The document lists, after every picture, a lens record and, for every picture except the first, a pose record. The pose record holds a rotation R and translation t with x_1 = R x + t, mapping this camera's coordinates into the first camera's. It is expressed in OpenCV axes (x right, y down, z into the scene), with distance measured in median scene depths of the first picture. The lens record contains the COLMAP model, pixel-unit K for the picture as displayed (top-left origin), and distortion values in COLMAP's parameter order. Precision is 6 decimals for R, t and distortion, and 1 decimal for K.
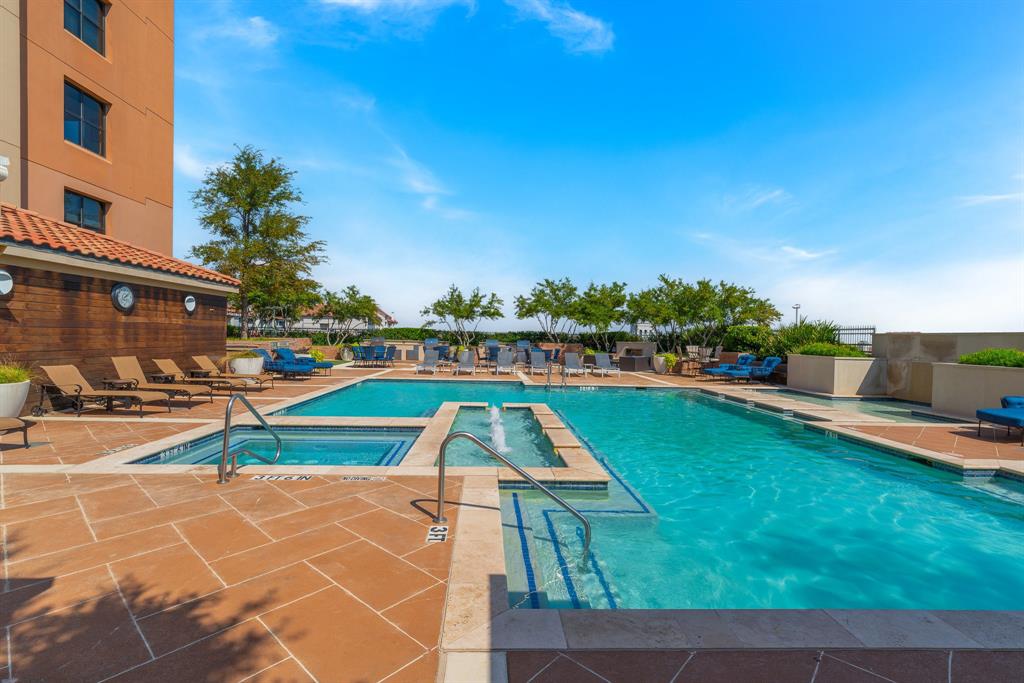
lens RADIAL K [[447.6, 0, 512.0], [0, 447.6, 341.5], [0, 0, 1]] dist [0.002614, 0.000247]
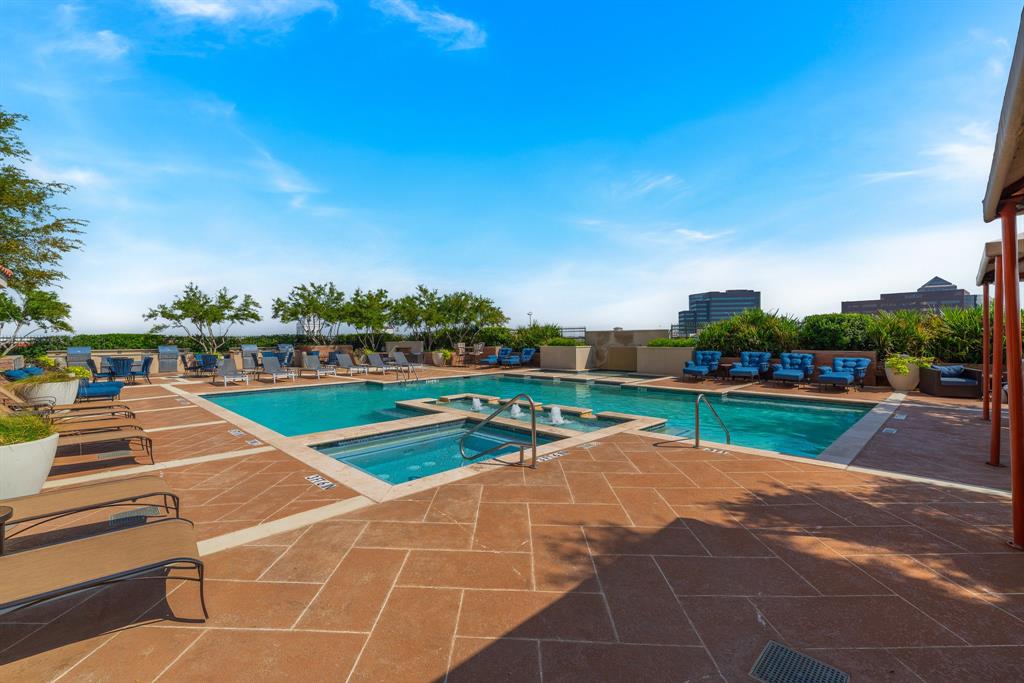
lens RADIAL K [[403.9, 0, 487.2], [0, 403.9, 343.2], [0, 0, 1]] dist [0.002716, 0.000106]
pose [[0.785299, -0.037028, 0.618008, -0.208021], [0.033462, 0.999289, 0.017352, -0.005932], [-0.618211, 0.007053, 0.785980, 0.033964]]
